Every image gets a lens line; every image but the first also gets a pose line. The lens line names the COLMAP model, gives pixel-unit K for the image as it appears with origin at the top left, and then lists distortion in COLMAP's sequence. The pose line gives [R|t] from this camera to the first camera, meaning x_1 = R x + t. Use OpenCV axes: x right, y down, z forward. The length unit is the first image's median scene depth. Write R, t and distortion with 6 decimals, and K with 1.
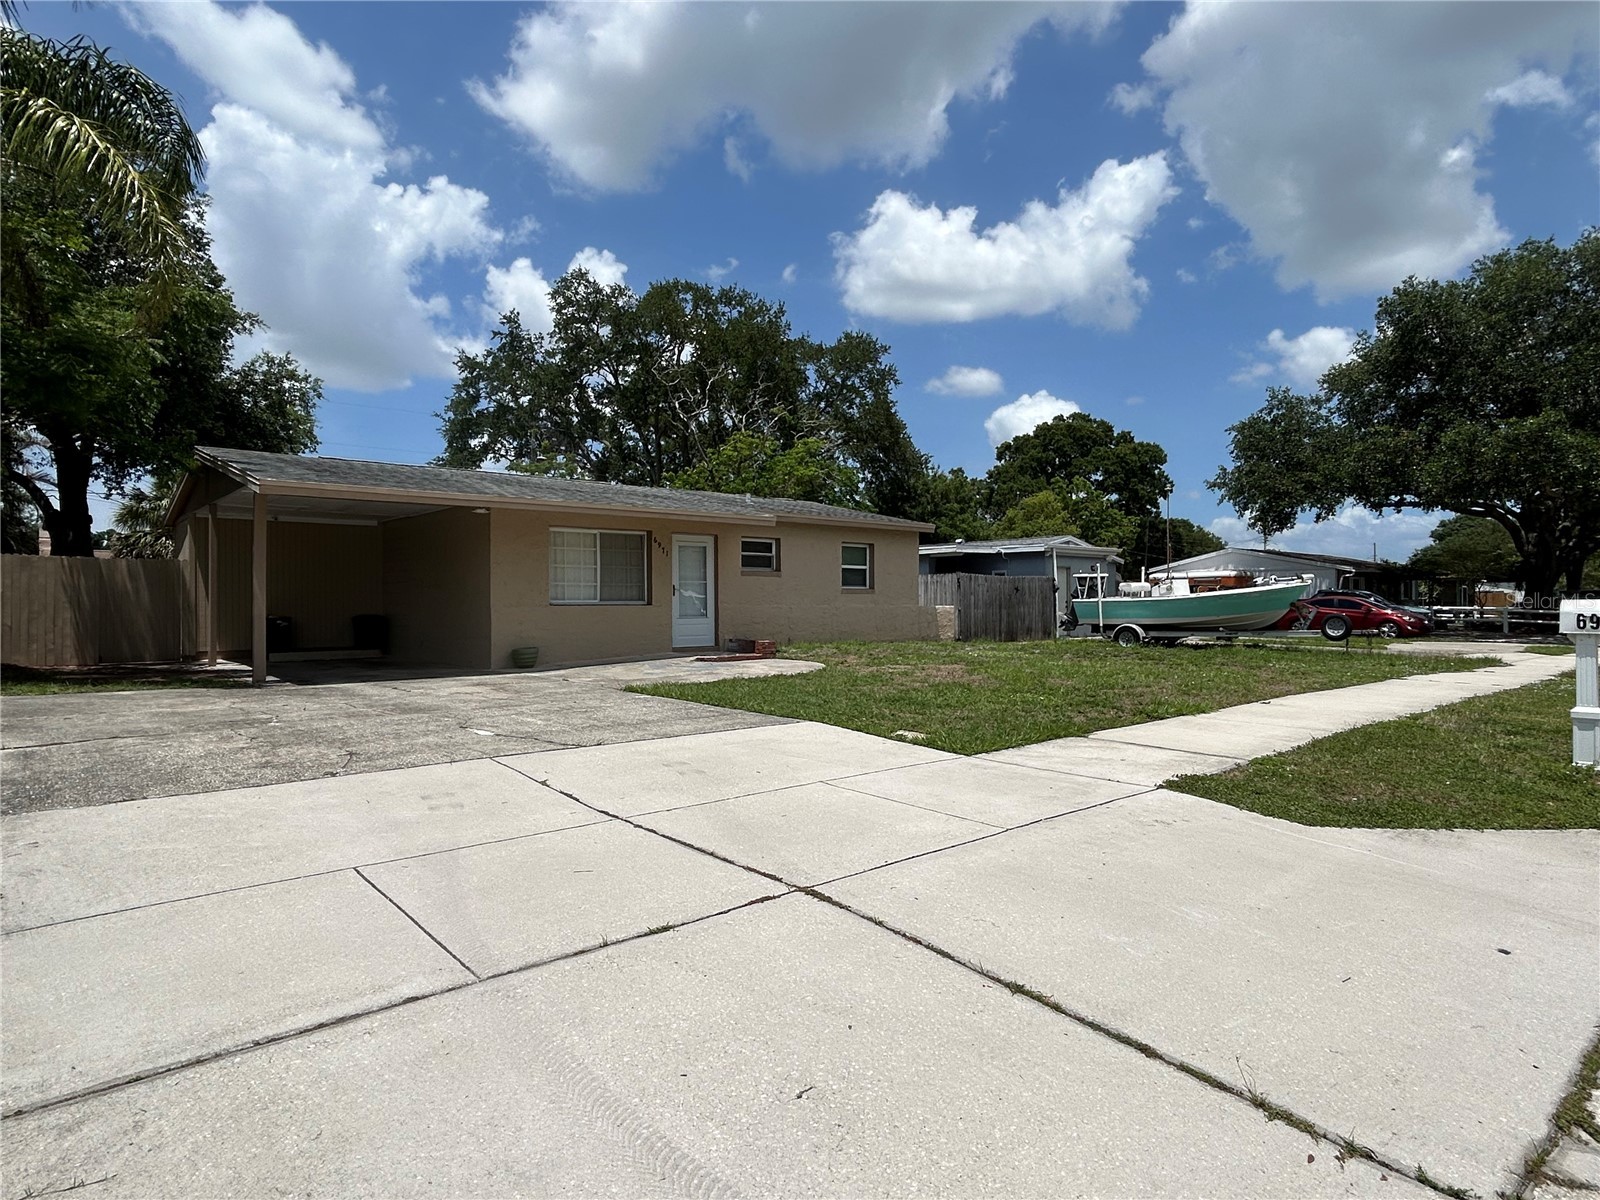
lens RADIAL K [[912.2, 0, 803.8], [0, 912.2, 597.7], [0, 0, 1]] dist [-0.001713, 0.000705]
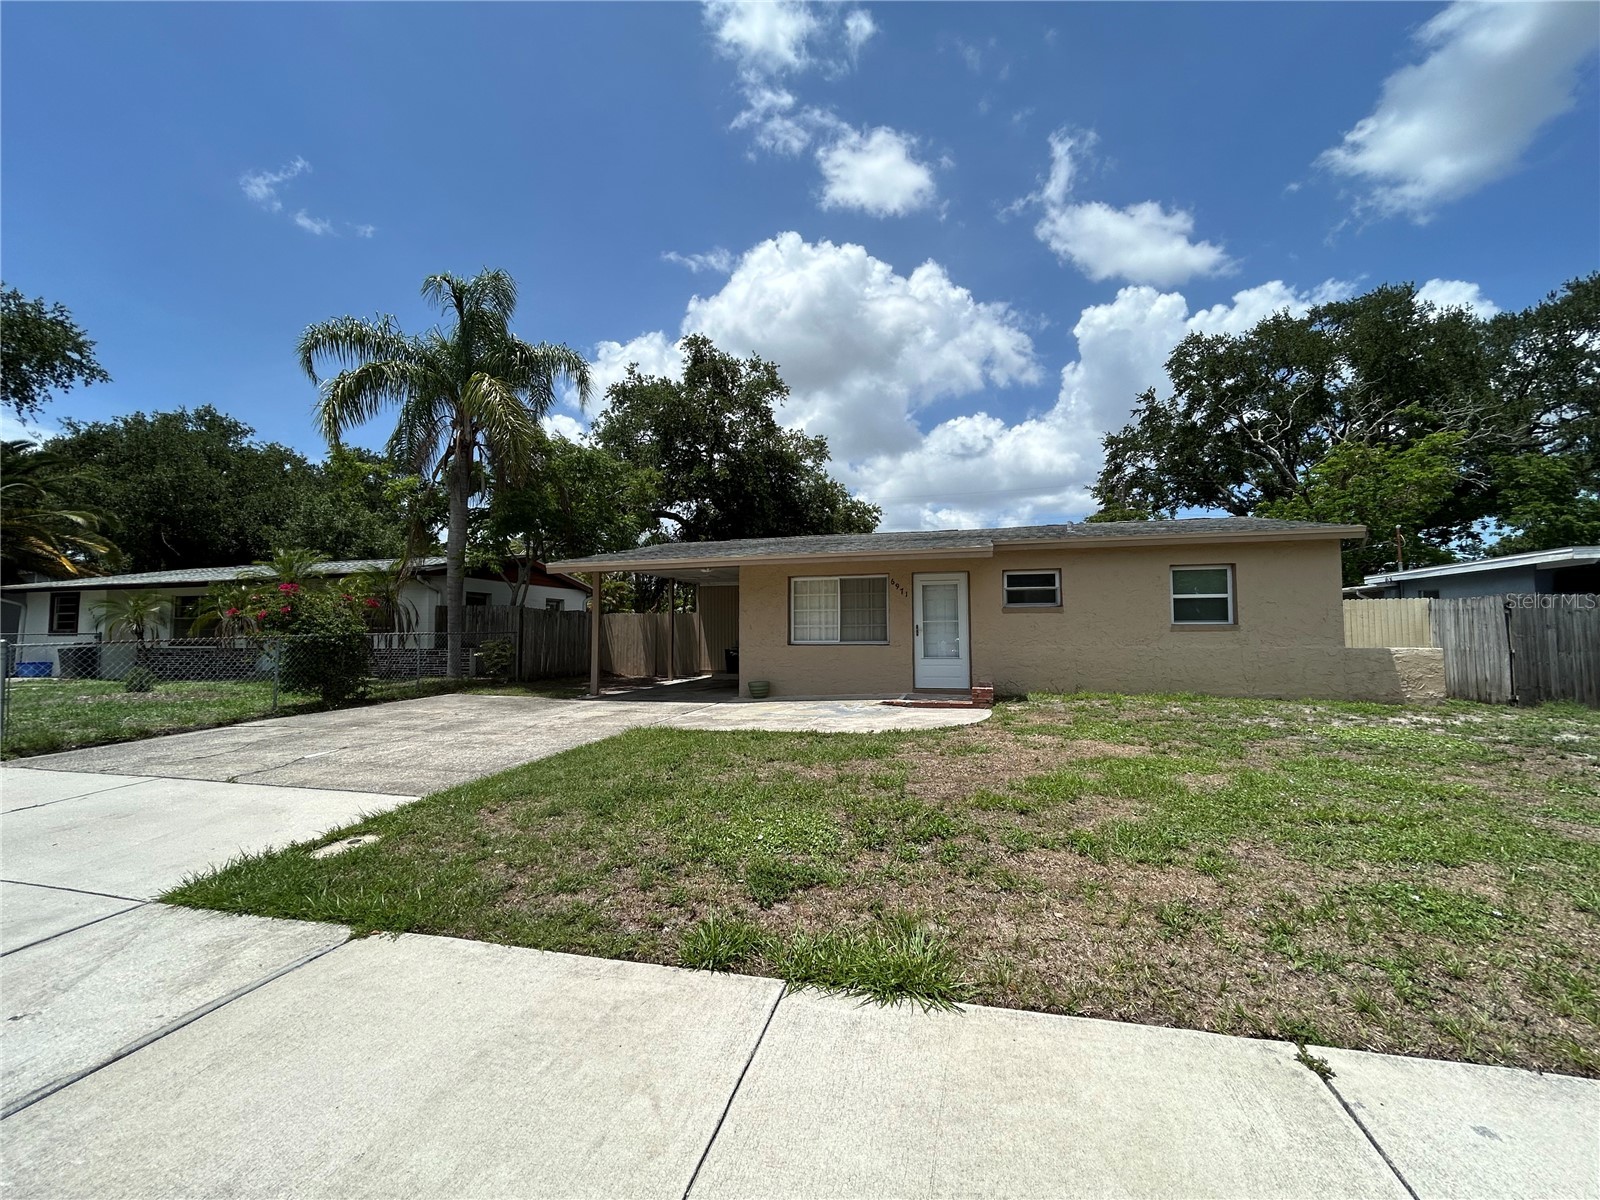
lens RADIAL K [[654.4, 0, 800.0], [0, 654.4, 589.3], [0, 0, 1]] dist [0.001203, -0.000586]
pose [[0.564100, -0.057085, -0.823731, 0.344261], [0.009124, 0.997977, -0.062913, -0.008110], [0.825656, 0.027974, 0.563480, 0.444697]]
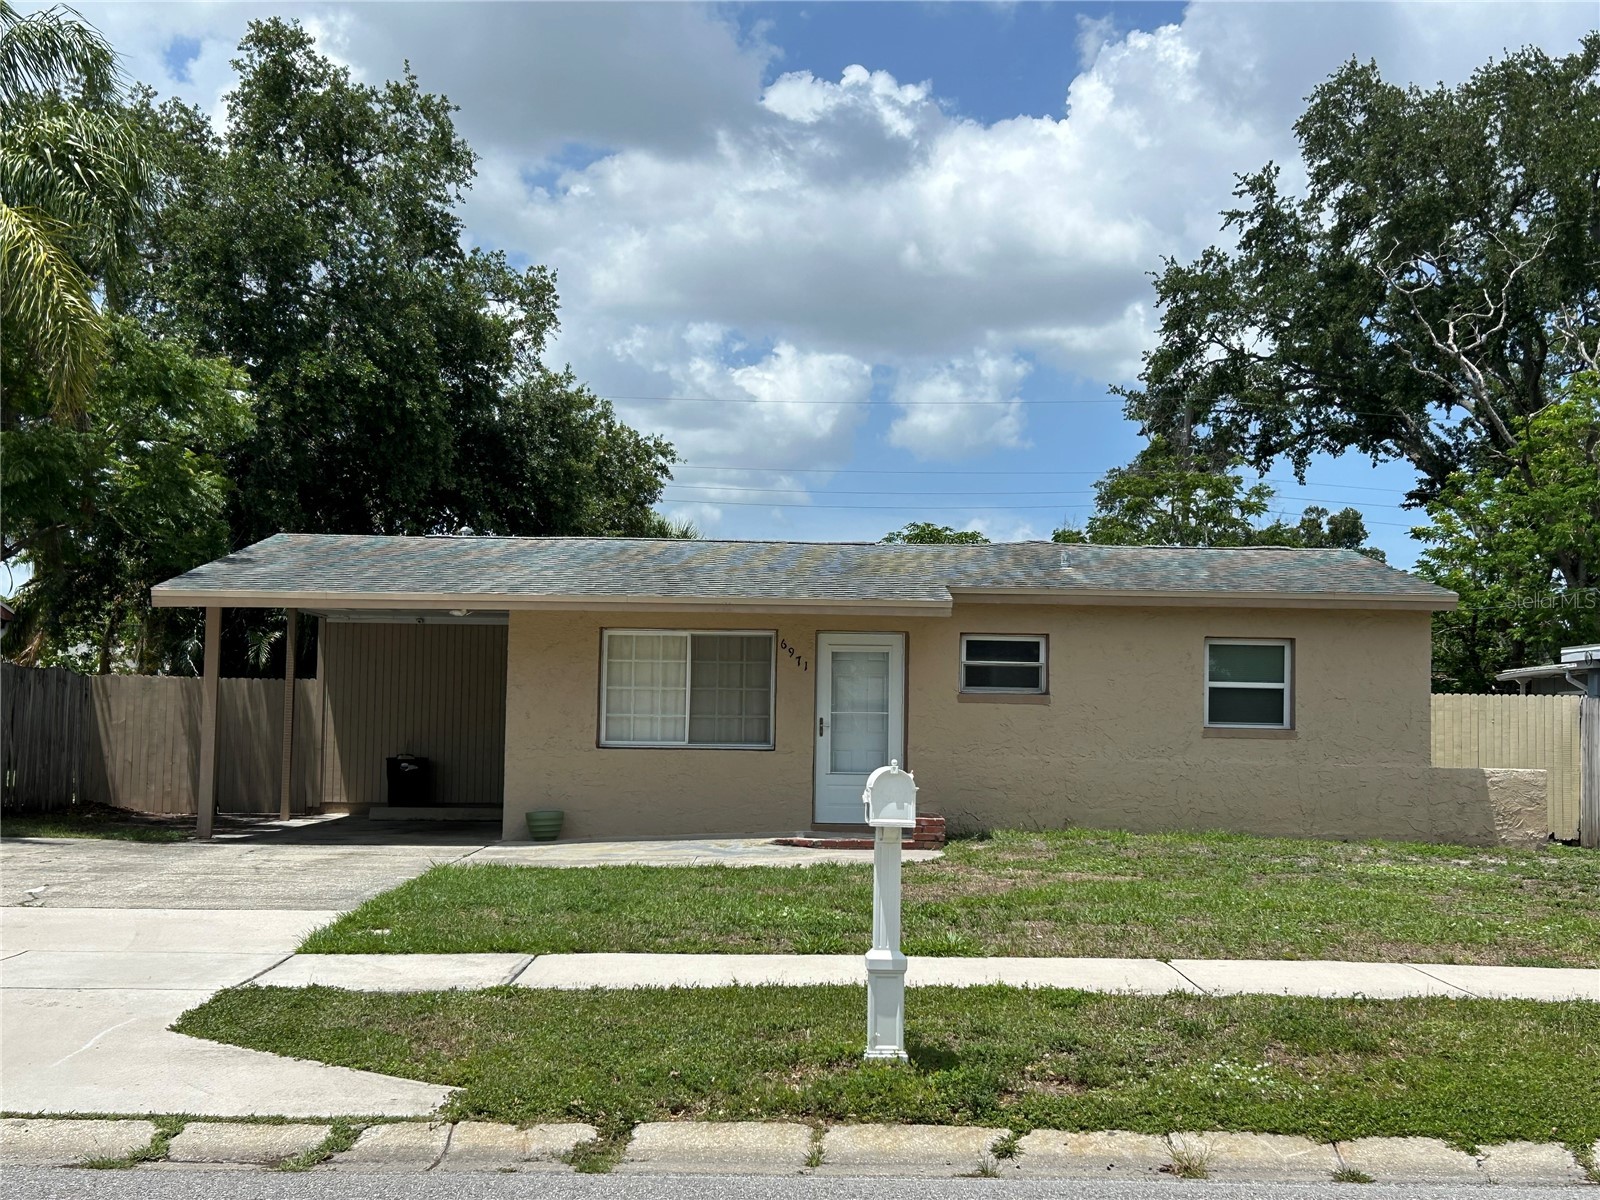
lens RADIAL K [[2025.2, 0, 804.0], [0, 2025.2, 596.7], [0, 0, 1]] dist [0.100150, 0.000000]
pose [[0.758290, -0.030114, -0.651221, 0.653215], [-0.013622, 0.997982, -0.062011, -0.009755], [0.651775, 0.055894, 0.756350, -0.016238]]
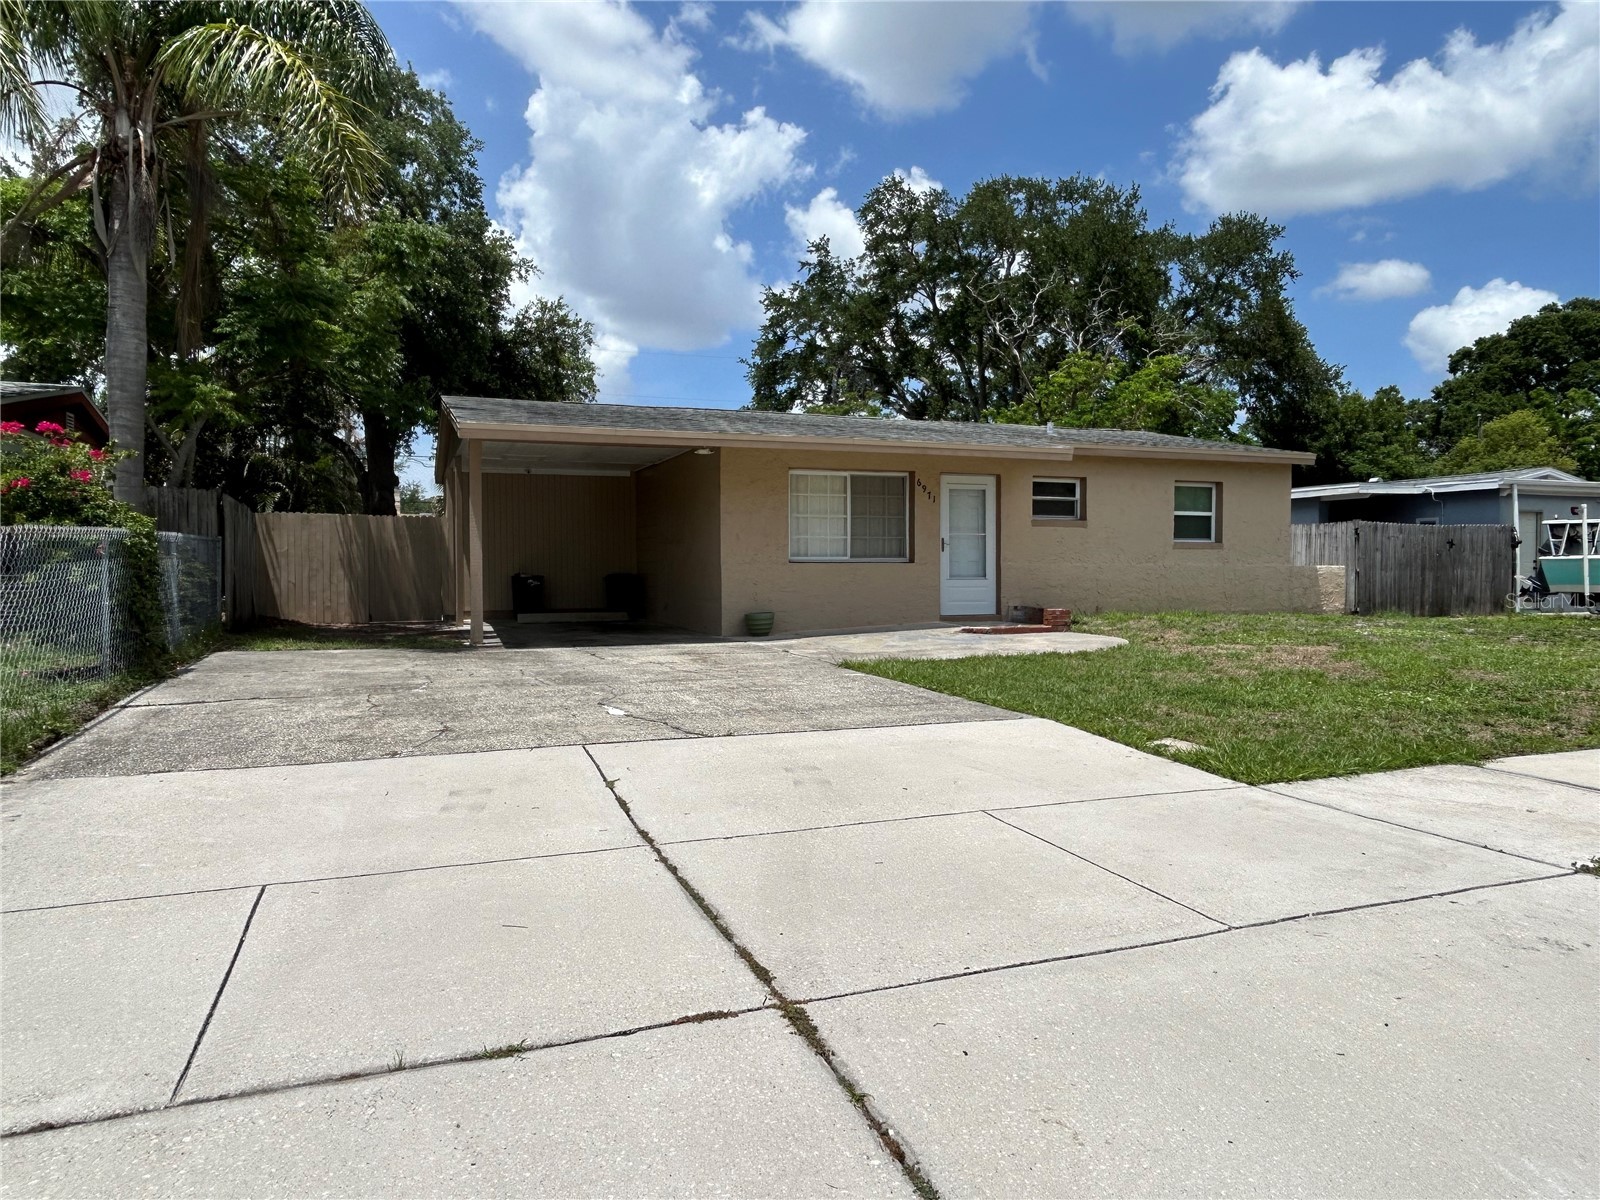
lens RADIAL K [[1041.1, 0, 799.8], [0, 1041.1, 603.2], [0, 0, 1]] dist [-0.001198, -0.004362]
pose [[0.937818, 0.012220, -0.346911, 0.053869], [0.001866, 0.999188, 0.040241, 0.005893], [0.347121, -0.038386, 0.937034, 0.081704]]
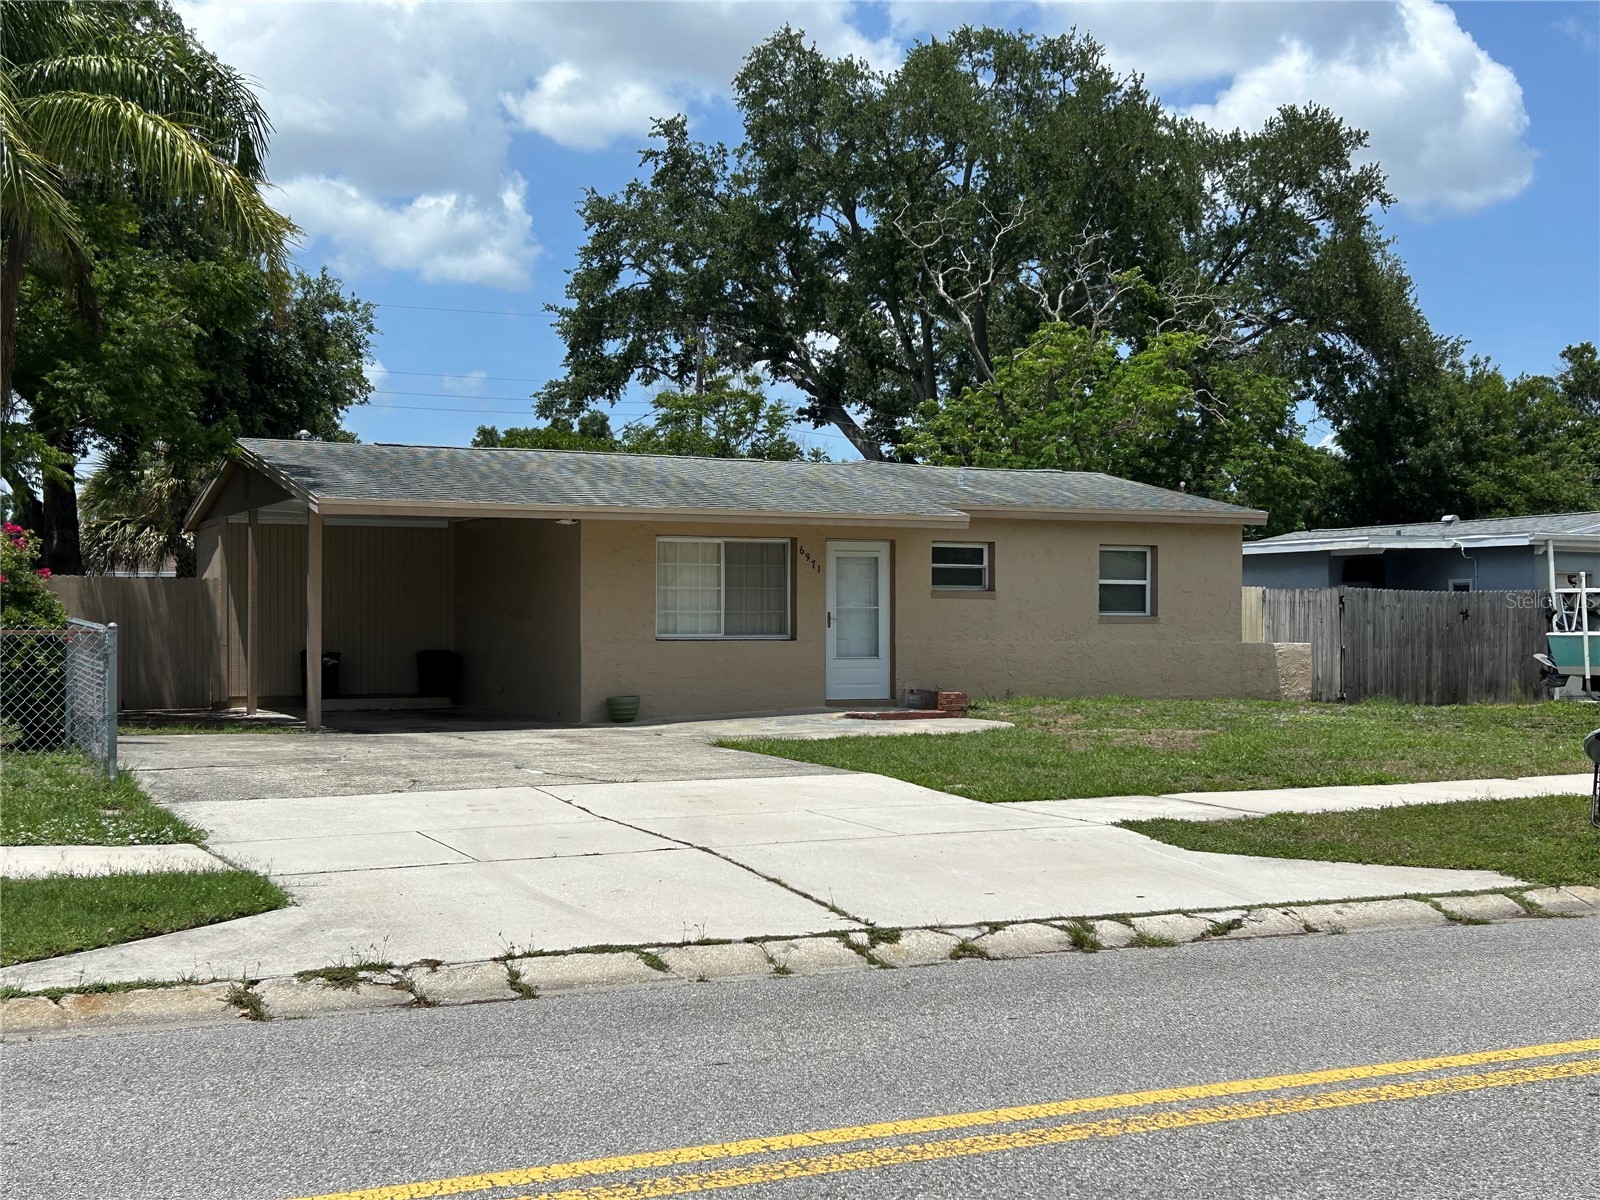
lens RADIAL K [[1946.3, 0, 787.8], [0, 1946.3, 610.4], [0, 0, 1]] dist [0.120078, 0.000000]
pose [[0.963363, 0.001819, -0.268193, 0.213552], [-0.002247, 0.999997, -0.001286, -0.011987], [0.268190, 0.001842, 0.963364, -0.431990]]
